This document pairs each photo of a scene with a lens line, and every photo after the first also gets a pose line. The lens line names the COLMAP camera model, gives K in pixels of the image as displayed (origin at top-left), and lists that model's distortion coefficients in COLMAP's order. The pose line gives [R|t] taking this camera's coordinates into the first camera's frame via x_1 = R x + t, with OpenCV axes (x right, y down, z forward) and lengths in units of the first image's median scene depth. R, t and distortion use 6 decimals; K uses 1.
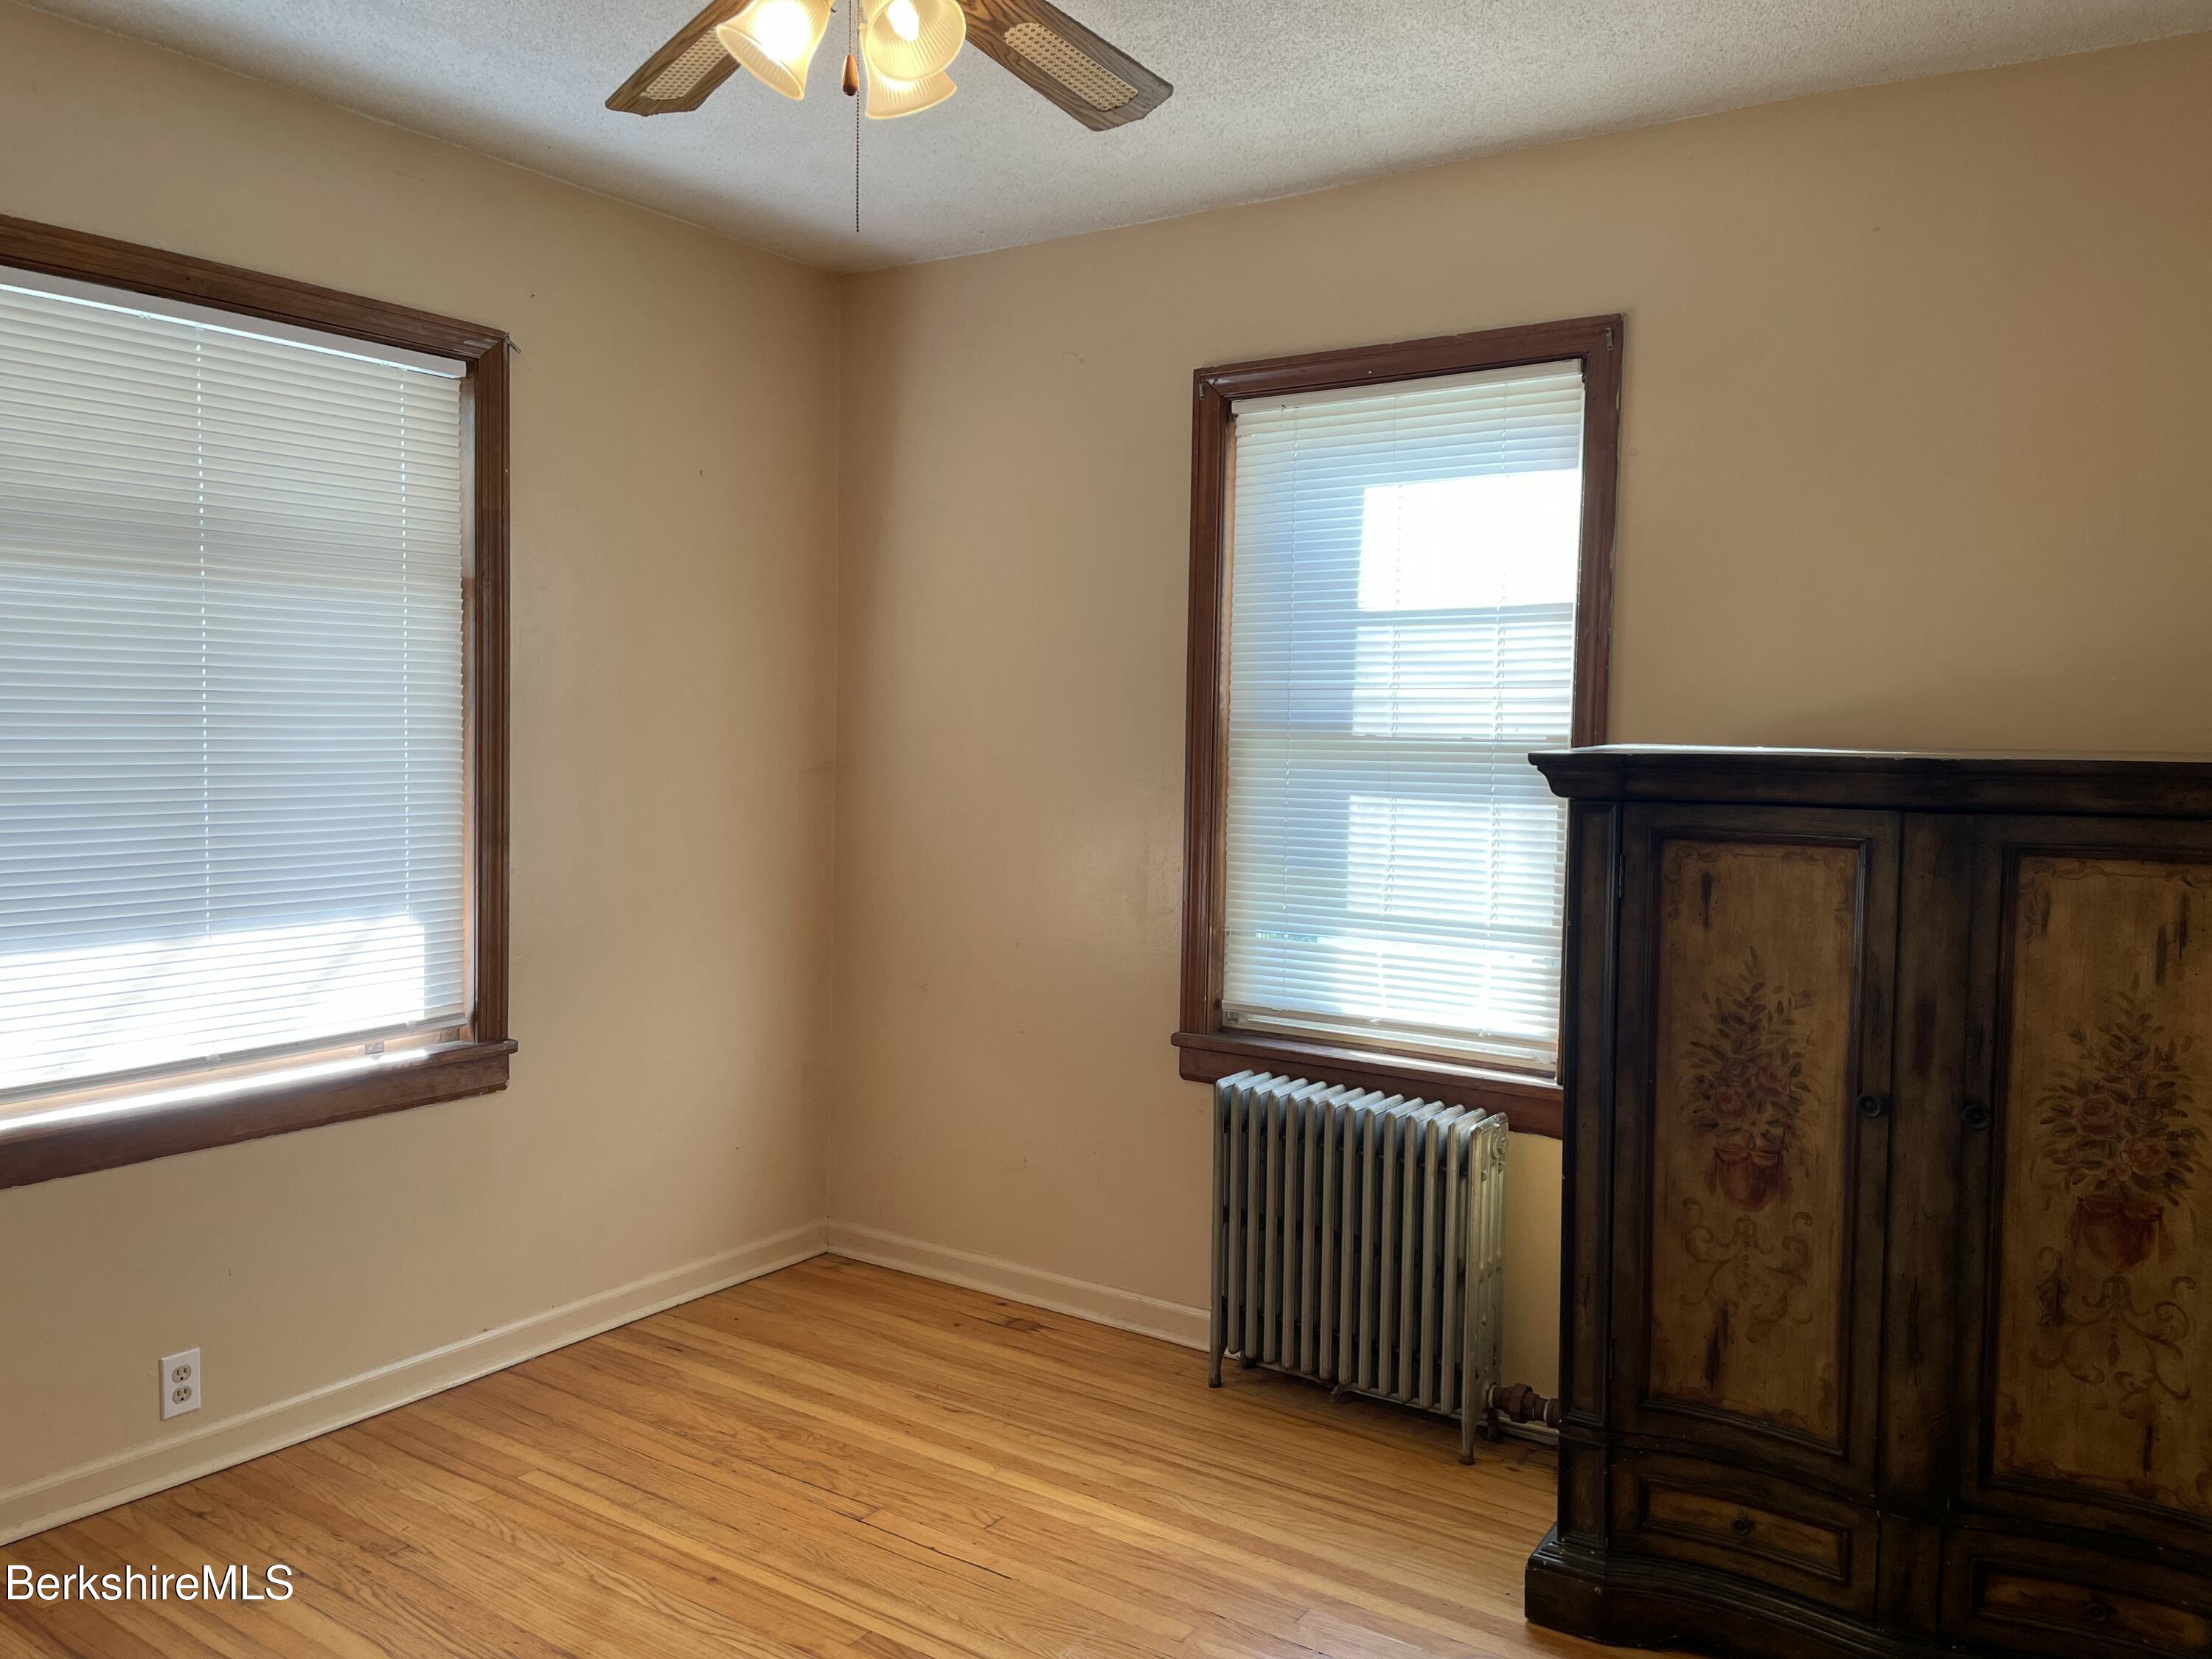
lens RADIAL K [[1675.7, 0, 1092.8], [0, 1675.7, 824.3], [0, 0, 1]] dist [0.098302, -0.122896]
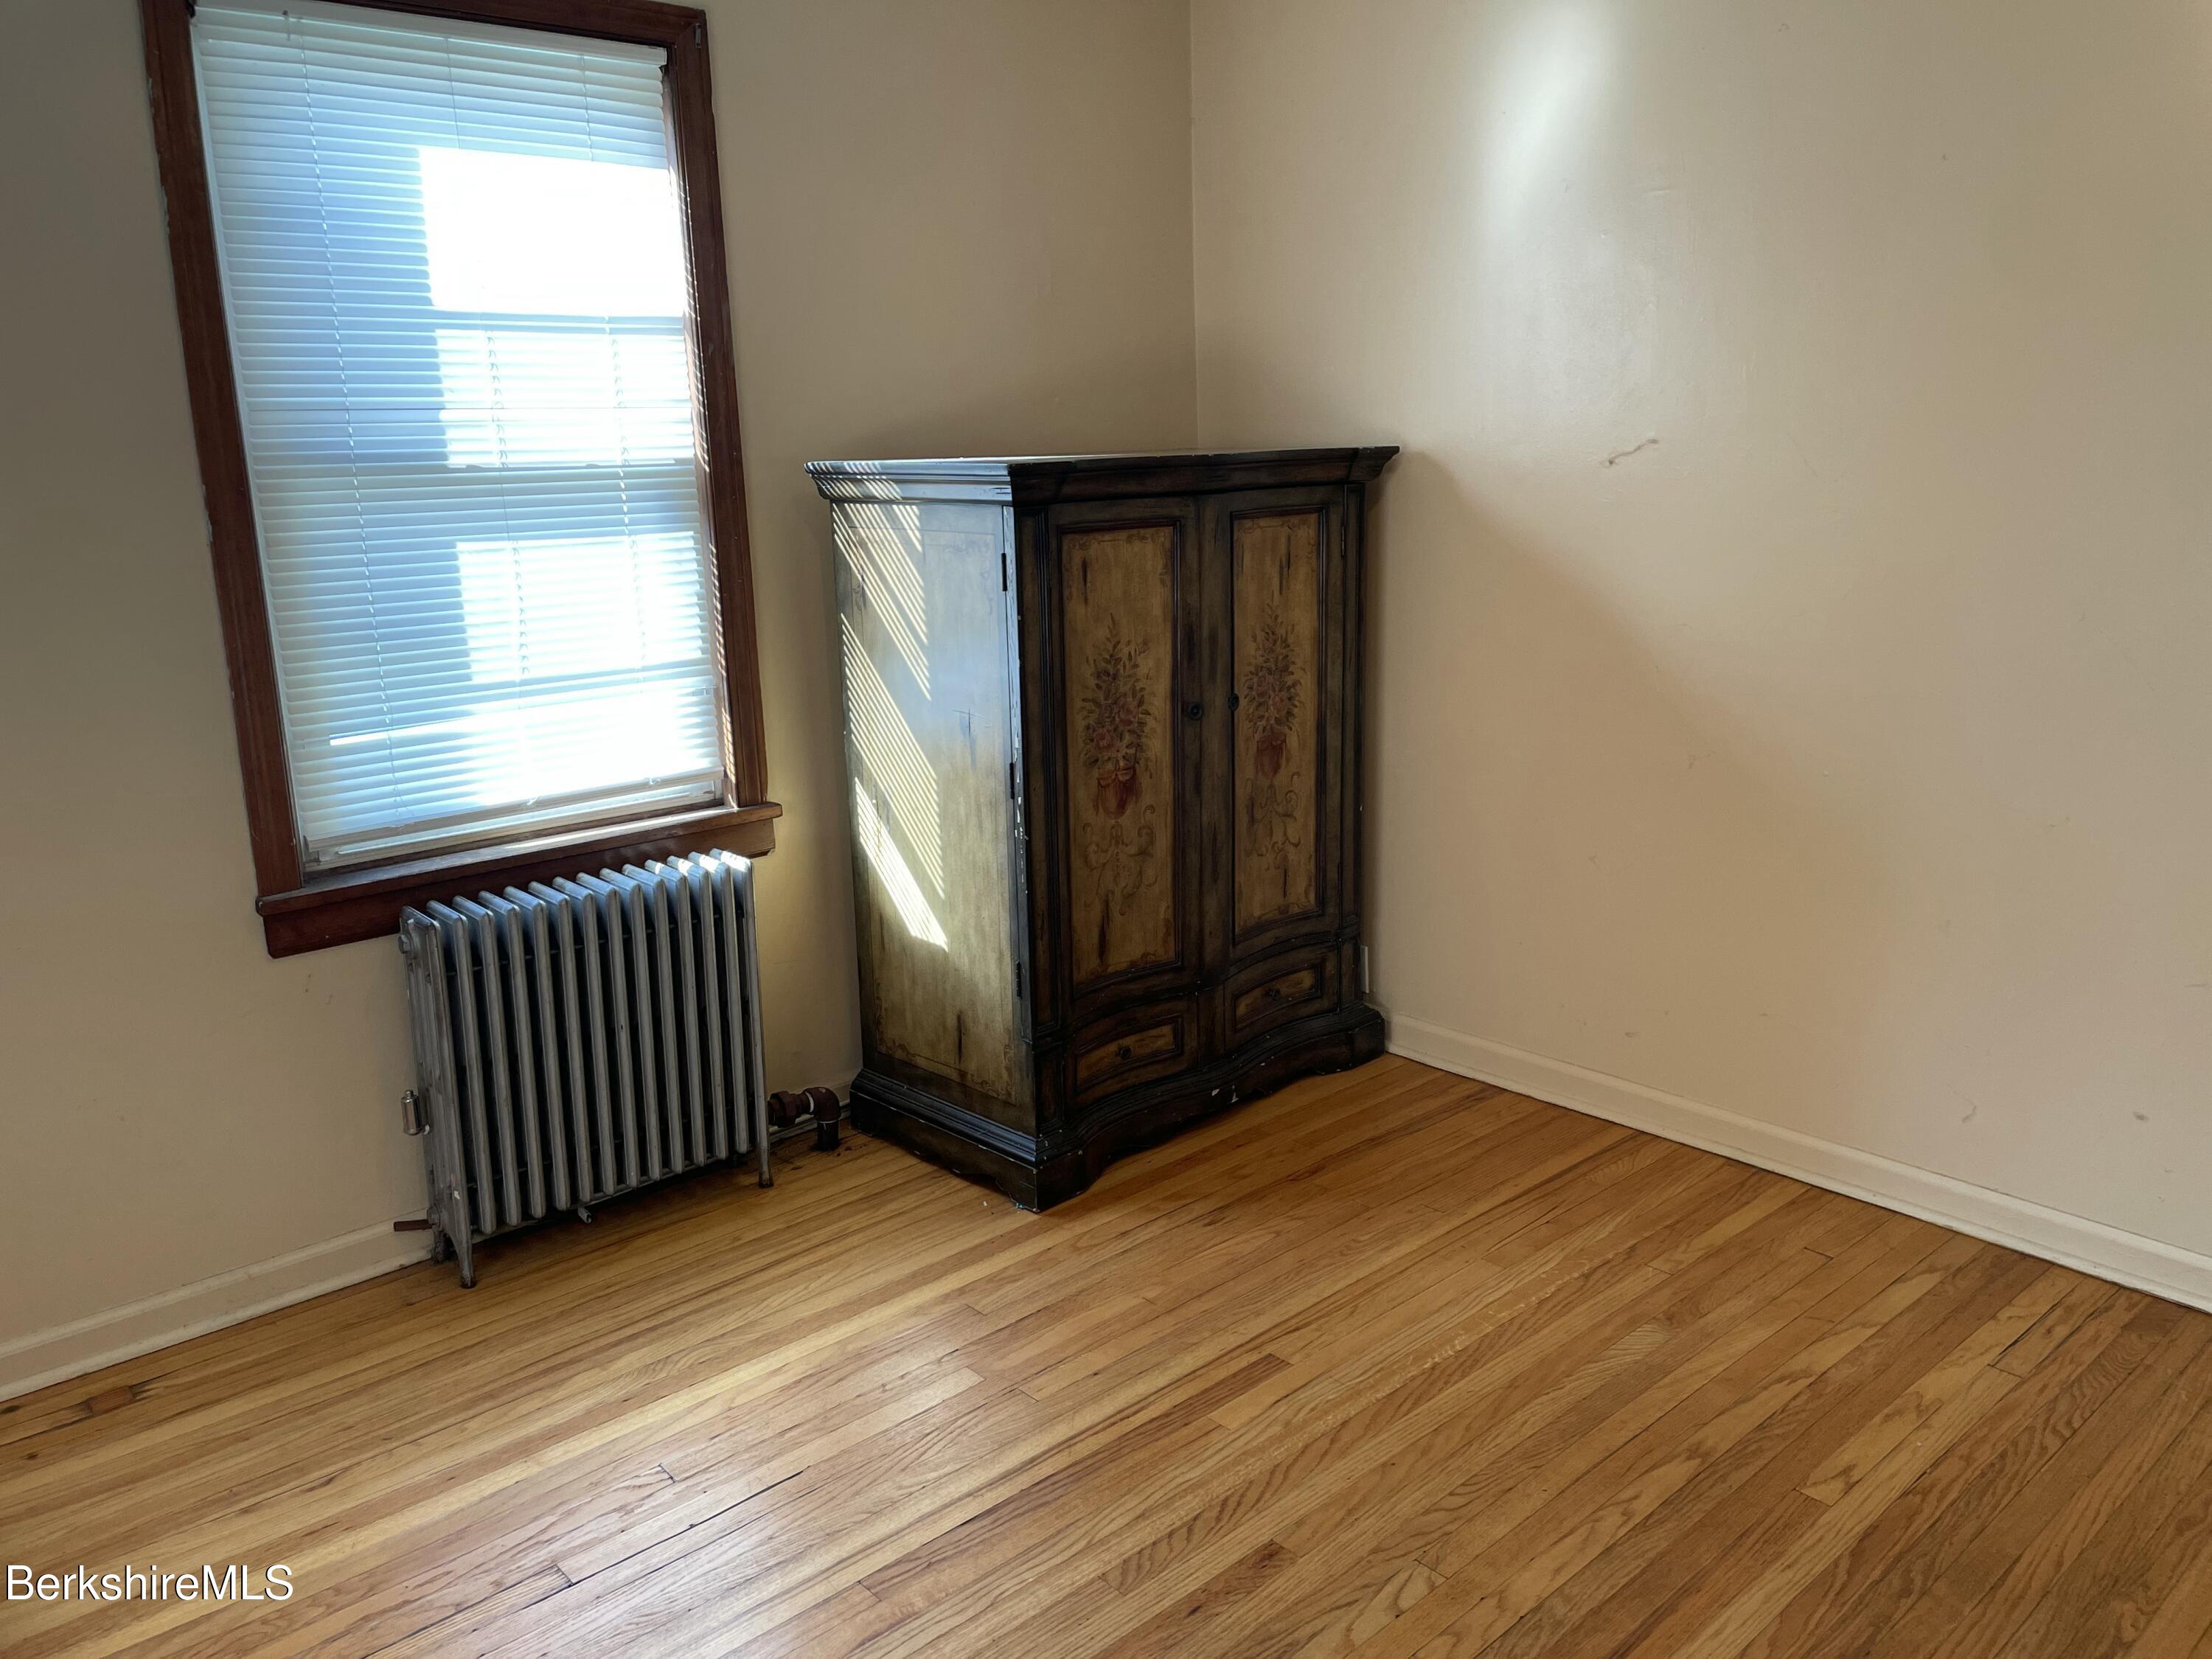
lens RADIAL K [[1675.7, 0, 1128.5], [0, 1675.7, 794.0], [0, 0, 1]] dist [0.098302, -0.122896]
pose [[0.223769, -0.219208, 0.949671, -0.669987], [0.093655, 0.974707, 0.202919, -0.040027], [-0.970132, 0.043534, 0.238639, 0.560009]]
